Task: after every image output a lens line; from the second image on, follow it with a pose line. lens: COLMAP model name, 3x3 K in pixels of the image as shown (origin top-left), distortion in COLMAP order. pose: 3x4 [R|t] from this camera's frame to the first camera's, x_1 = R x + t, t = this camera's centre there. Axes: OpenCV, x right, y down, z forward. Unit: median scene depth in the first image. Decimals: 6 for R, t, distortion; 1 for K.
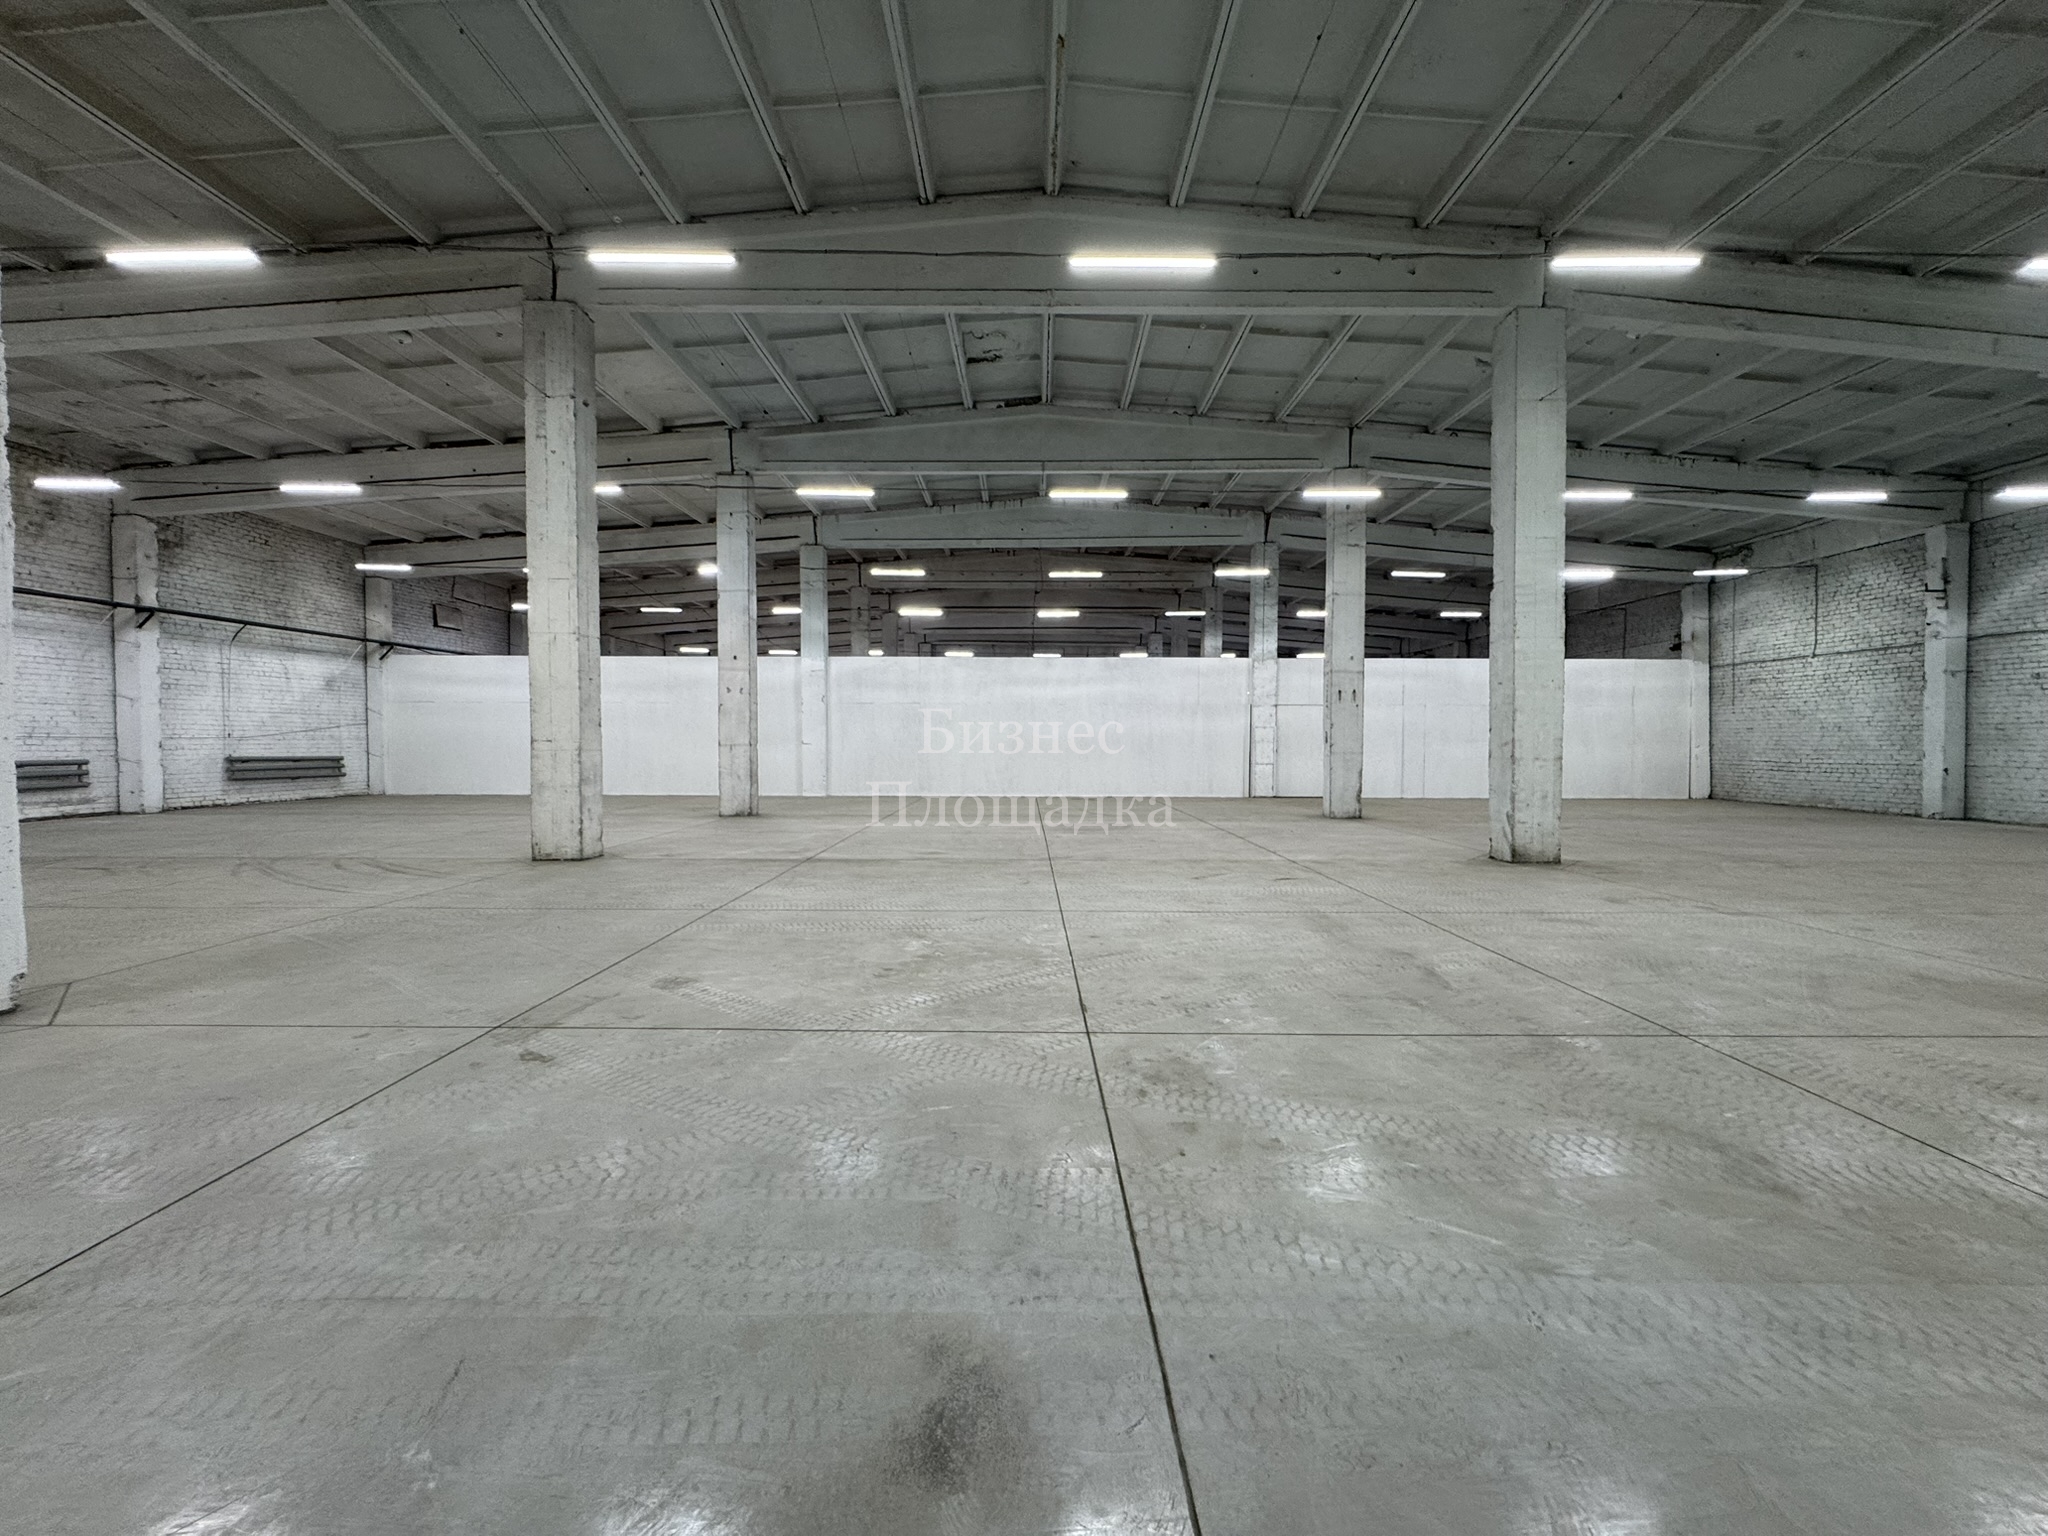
lens RADIAL K [[816.1, 0, 1025.4], [0, 816.1, 761.4], [0, 0, 1]] dist [-0.002748, 0.000255]
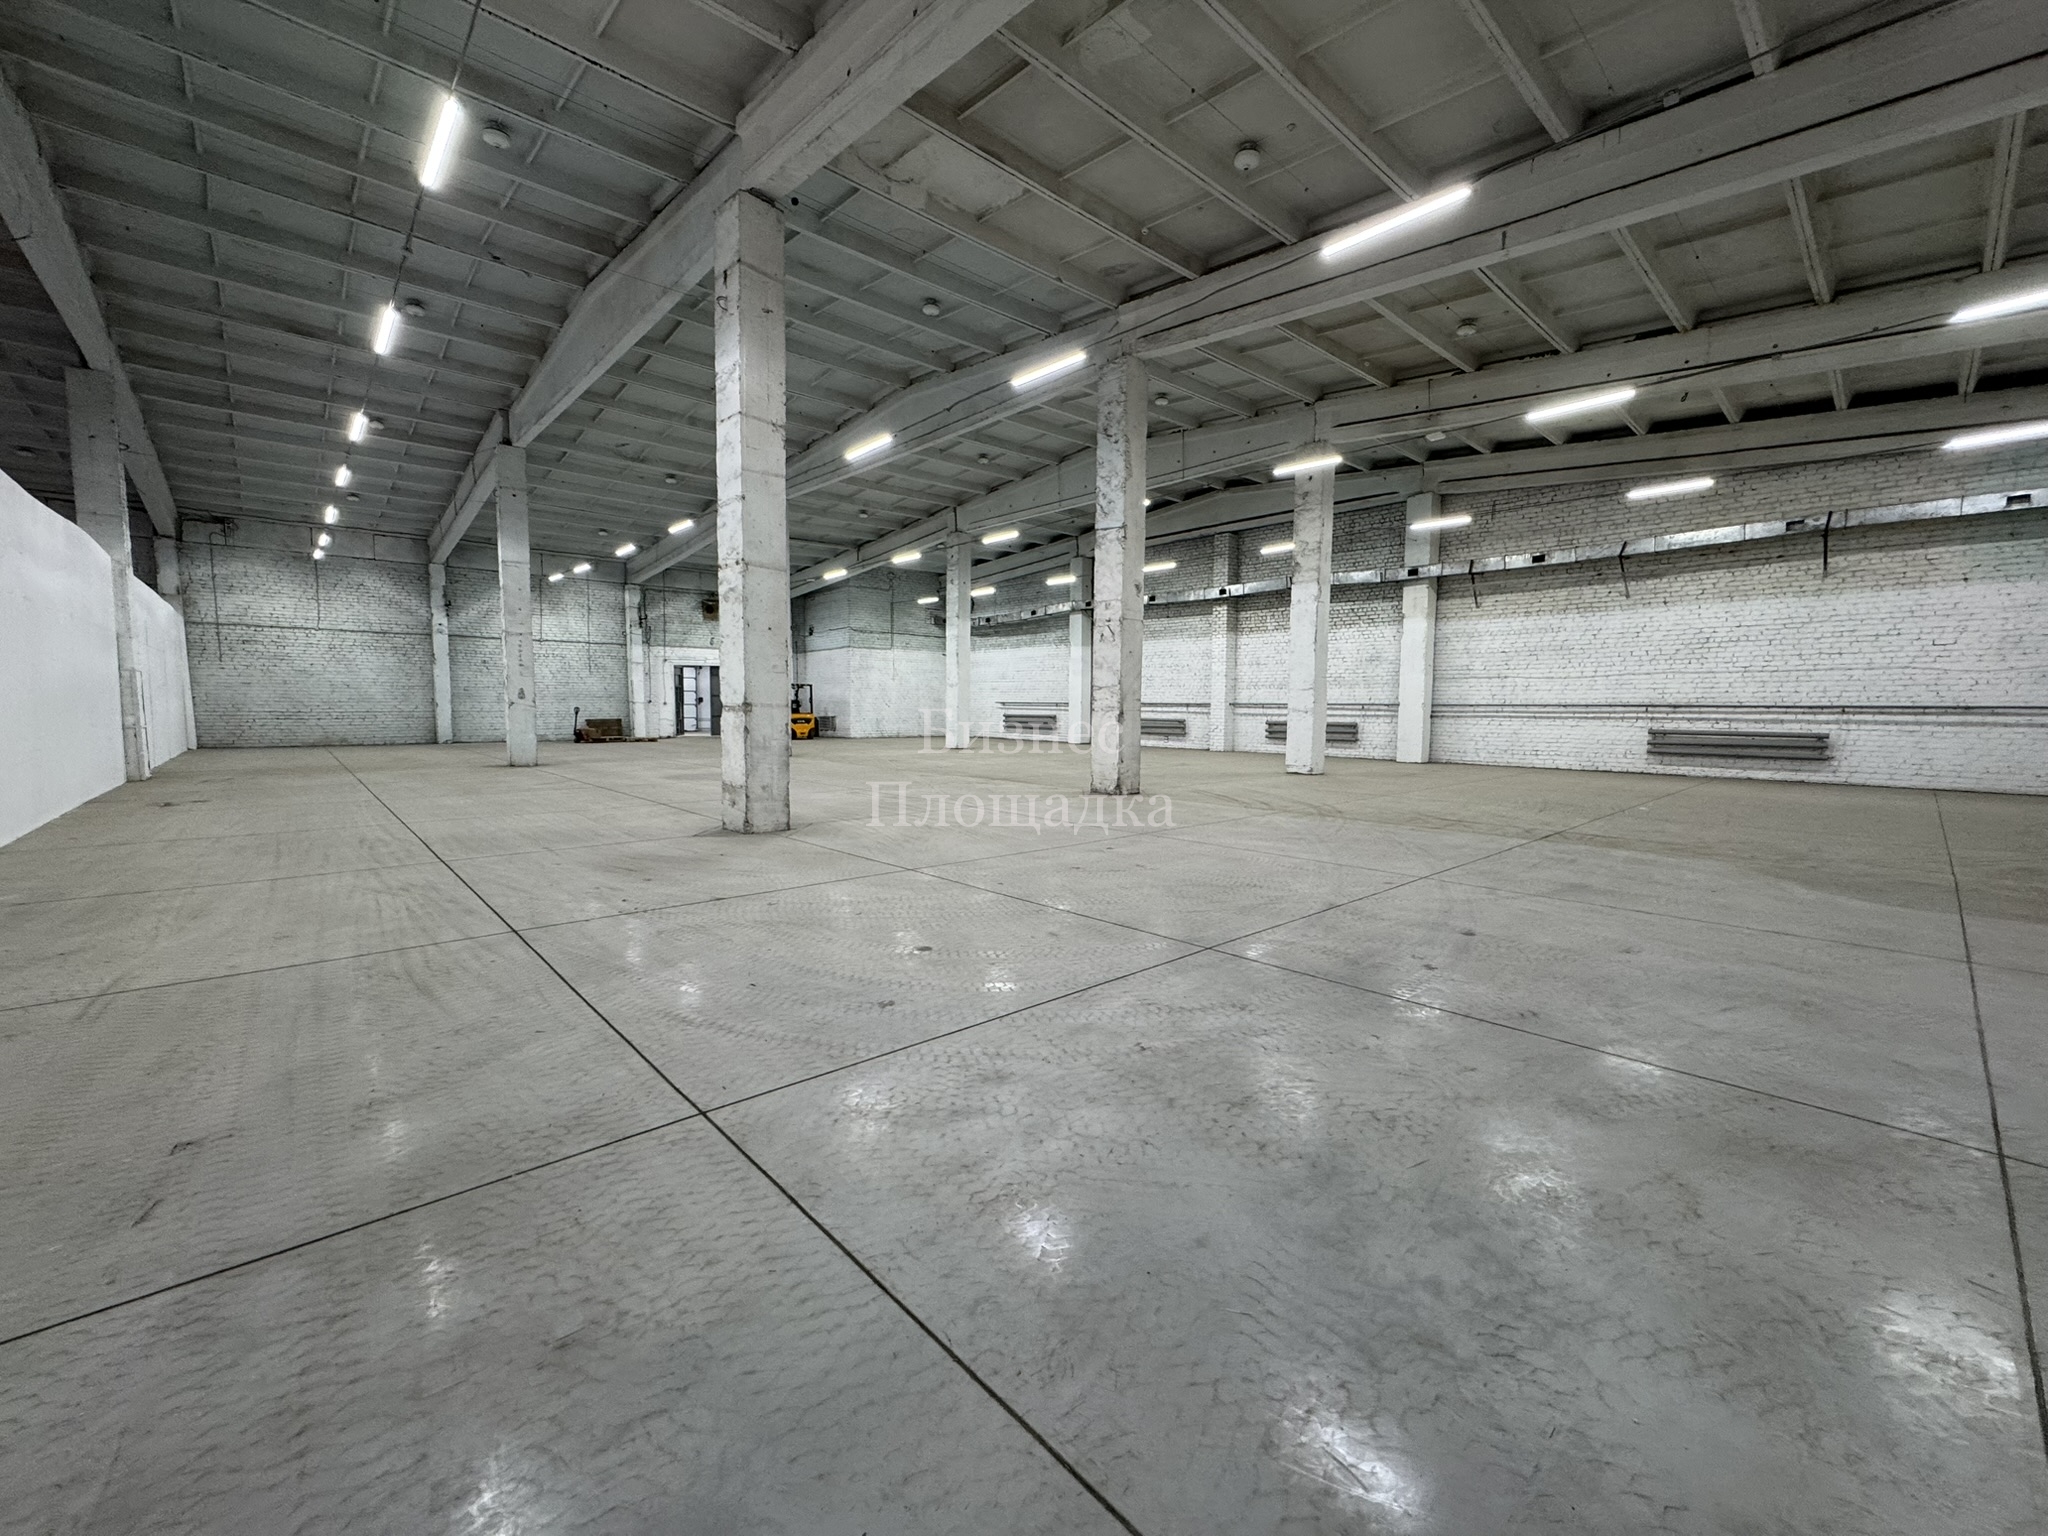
lens RADIAL K [[816.1, 0, 1028.5], [0, 816.1, 757.1], [0, 0, 1]] dist [-0.002748, 0.000255]
pose [[-0.678200, -0.055038, 0.732813, -0.731038], [0.007632, 0.996610, 0.081914, -0.023388], [-0.734838, 0.061147, -0.675481, 1.019613]]
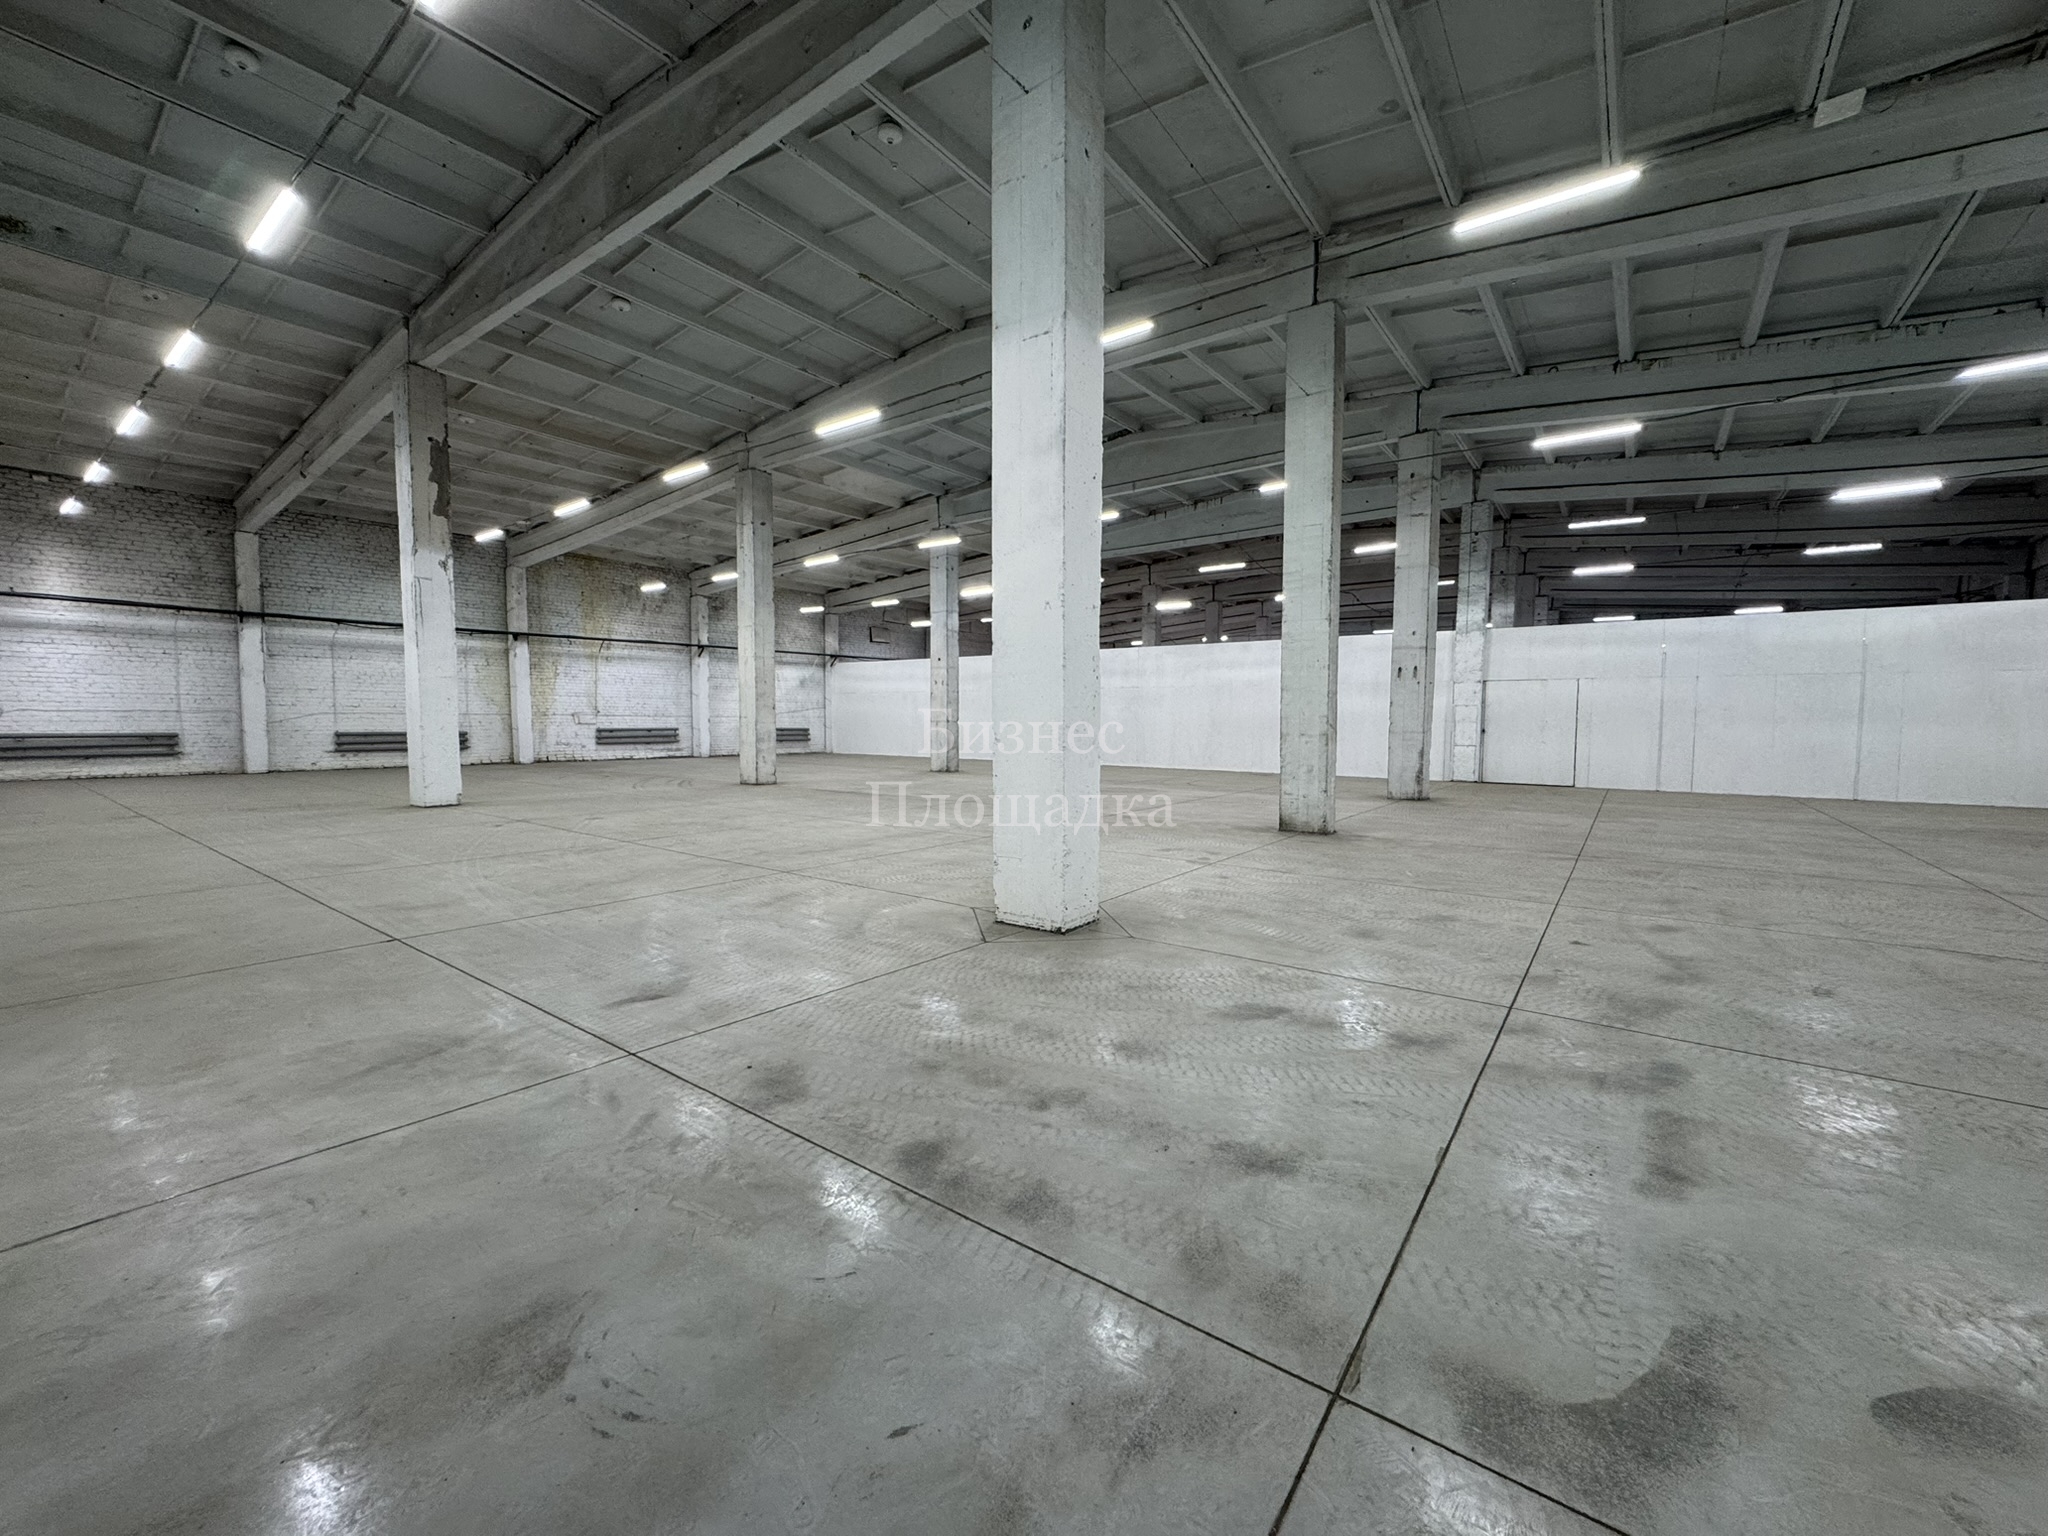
lens RADIAL K [[816.1, 0, 1027.3], [0, 816.1, 760.5], [0, 0, 1]] dist [-0.002748, 0.000255]
pose [[0.803394, 0.032248, -0.594574, 0.492242], [-0.018999, 0.999412, 0.028534, 0.003412], [0.595144, -0.011627, 0.803535, -0.035442]]
